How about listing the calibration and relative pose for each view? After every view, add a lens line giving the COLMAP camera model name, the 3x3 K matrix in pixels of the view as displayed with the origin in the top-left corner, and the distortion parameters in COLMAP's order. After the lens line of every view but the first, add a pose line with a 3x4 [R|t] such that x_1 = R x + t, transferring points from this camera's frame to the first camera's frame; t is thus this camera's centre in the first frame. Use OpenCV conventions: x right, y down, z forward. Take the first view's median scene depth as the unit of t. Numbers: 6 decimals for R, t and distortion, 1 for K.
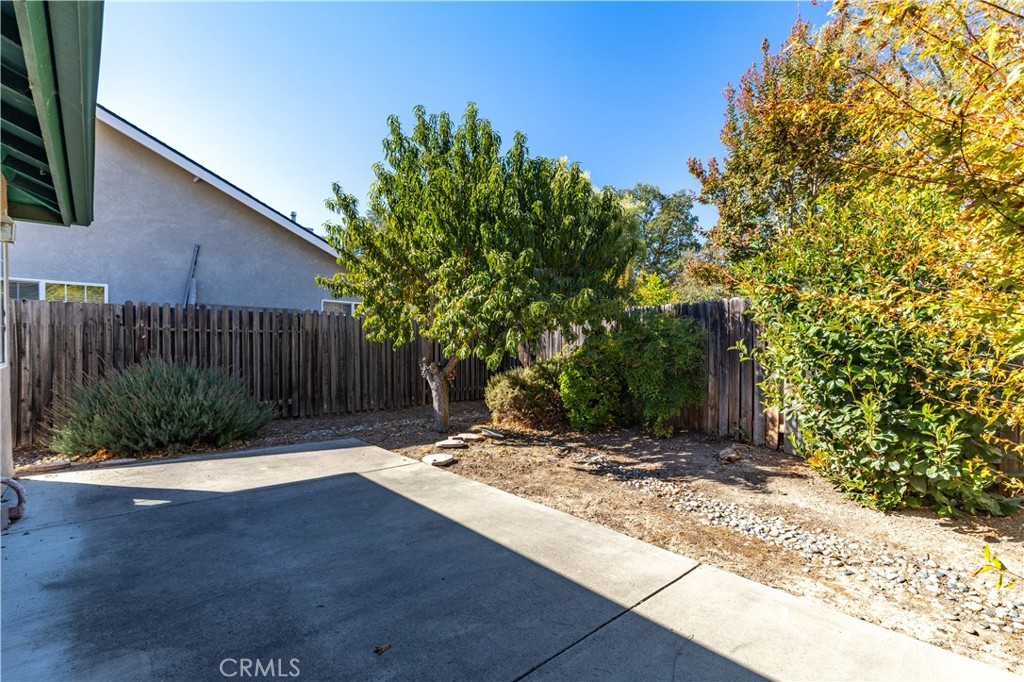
lens RADIAL K [[463.2, 0, 514.7], [0, 463.2, 345.3], [0, 0, 1]] dist [-0.000609, 0.000045]
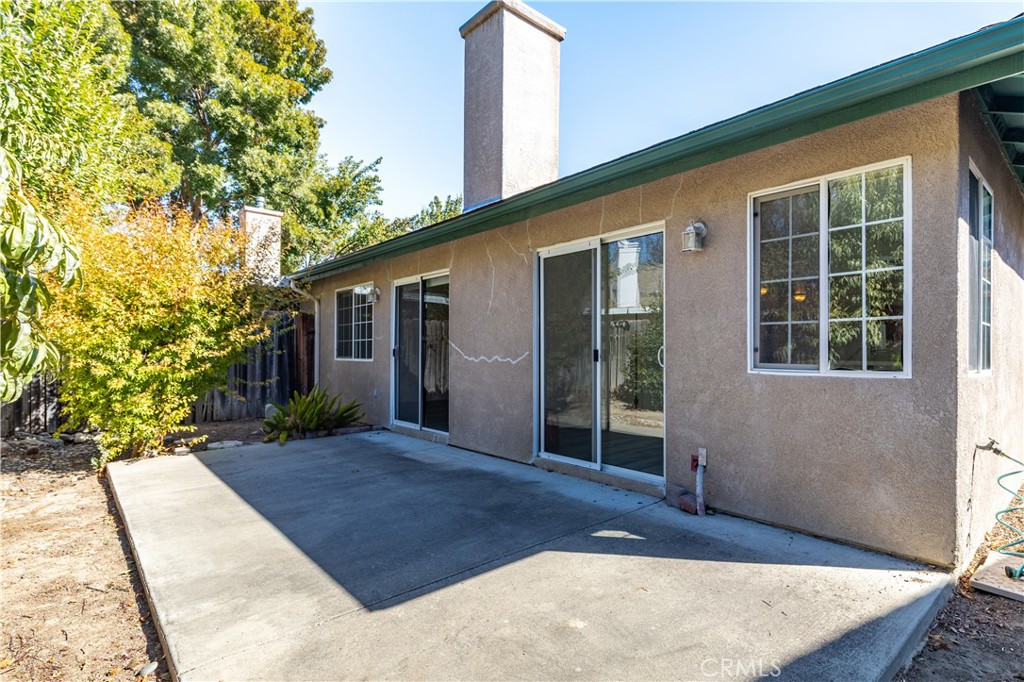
lens RADIAL K [[458.2, 0, 515.1], [0, 458.2, 343.1], [0, 0, 1]] dist [0.004416, 0.000293]
pose [[-0.999877, -0.005601, 0.014647, -0.737978], [-0.005824, 0.999867, -0.015224, 0.012264], [-0.014560, -0.015308, -0.999777, 2.178213]]
